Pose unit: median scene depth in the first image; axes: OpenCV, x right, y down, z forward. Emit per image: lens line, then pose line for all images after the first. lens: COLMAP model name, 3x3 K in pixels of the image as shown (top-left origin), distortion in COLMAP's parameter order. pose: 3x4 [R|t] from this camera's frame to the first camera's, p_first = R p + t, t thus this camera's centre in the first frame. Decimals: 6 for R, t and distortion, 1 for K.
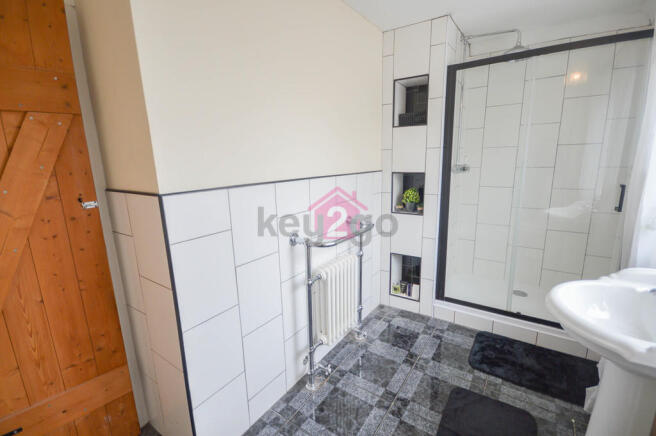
lens RADIAL K [[295.7, 0, 330.5], [0, 295.7, 219.7], [0, 0, 1]] dist [-0.001995, -0.000729]
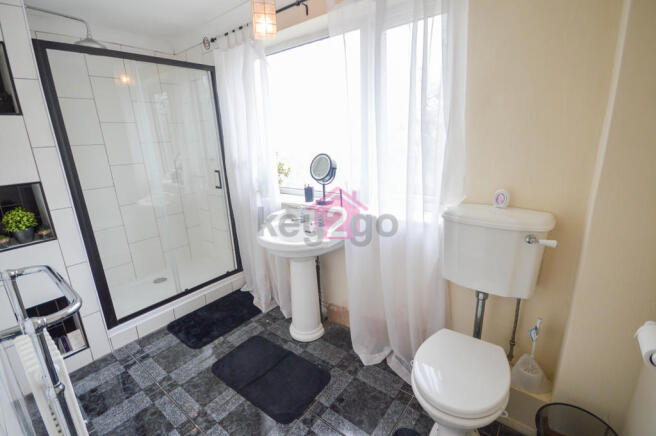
lens RADIAL K [[295.7, 0, 330.2], [0, 295.7, 216.2], [0, 0, 1]] dist [-0.001995, -0.000729]
pose [[0.064183, -0.240886, 0.968429, -0.388621], [0.247305, 0.943999, 0.218419, -0.068351], [-0.966810, 0.225479, 0.120161, 0.273861]]
